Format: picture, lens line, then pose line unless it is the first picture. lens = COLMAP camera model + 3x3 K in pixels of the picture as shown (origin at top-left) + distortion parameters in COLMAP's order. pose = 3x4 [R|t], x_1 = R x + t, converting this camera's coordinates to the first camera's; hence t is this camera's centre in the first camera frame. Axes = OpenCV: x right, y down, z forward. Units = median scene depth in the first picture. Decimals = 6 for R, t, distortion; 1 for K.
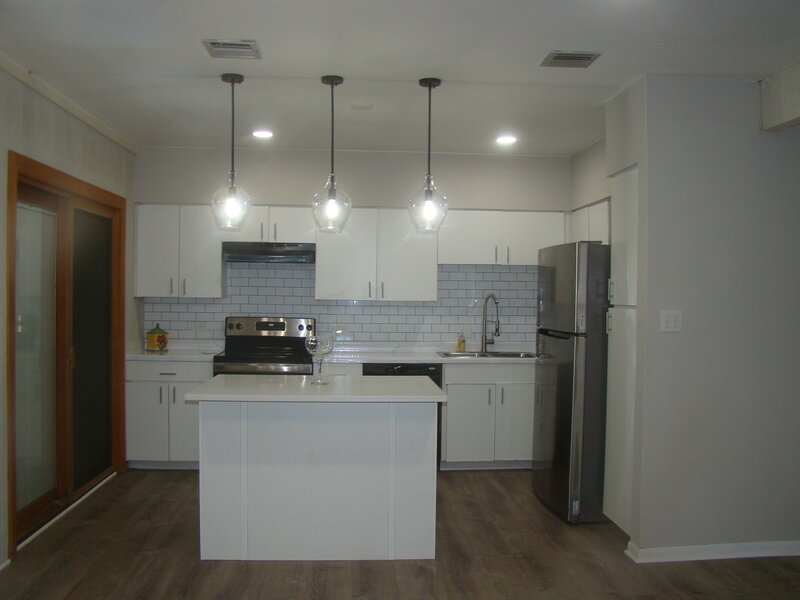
lens RADIAL K [[736.0, 0, 411.4], [0, 736.0, 298.2], [0, 0, 1]] dist [-0.136297, 0.071783]
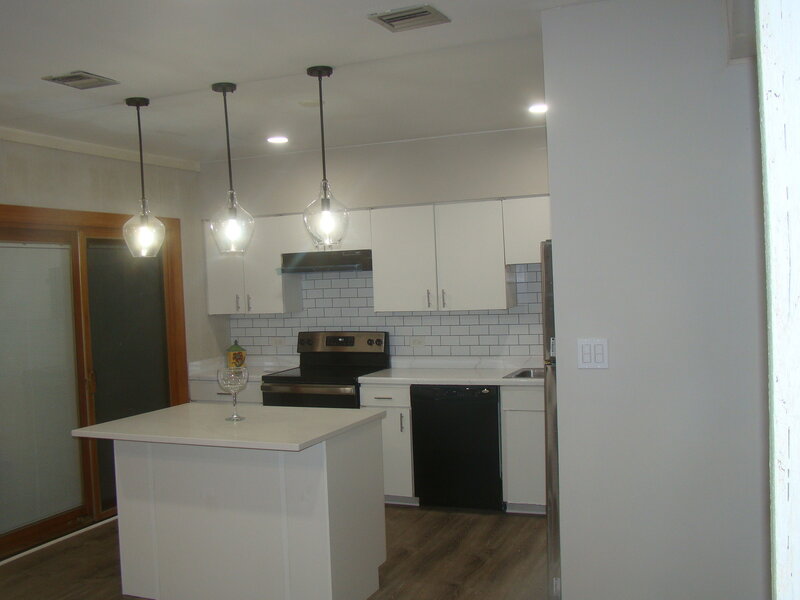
lens RADIAL K [[815.5, 0, 400.0], [0, 815.5, 300.0], [0, 0, 1]] dist [-0.049484, -0.005202]
pose [[0.888780, -0.033397, -0.457115, 0.372124], [0.044626, 0.998909, 0.013787, -0.026029], [0.456156, -0.032653, 0.889301, 0.129876]]
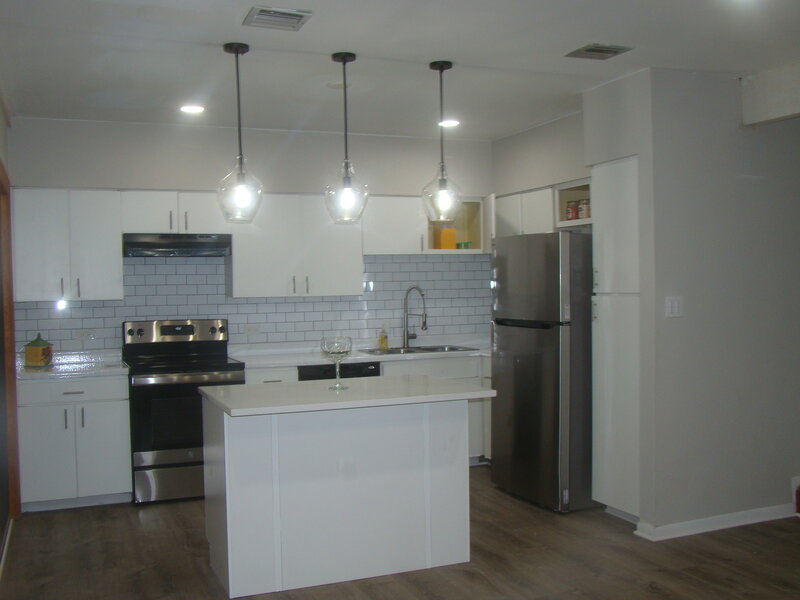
lens RADIAL K [[827.6, 0, 400.0], [0, 827.6, 300.0], [0, 0, 1]] dist [-0.077074, 0.035219]
pose [[0.952541, -0.034045, 0.302499, -0.251765], [0.030323, 0.999396, 0.016995, -0.006499], [-0.302895, -0.007016, 0.952998, -0.008120]]
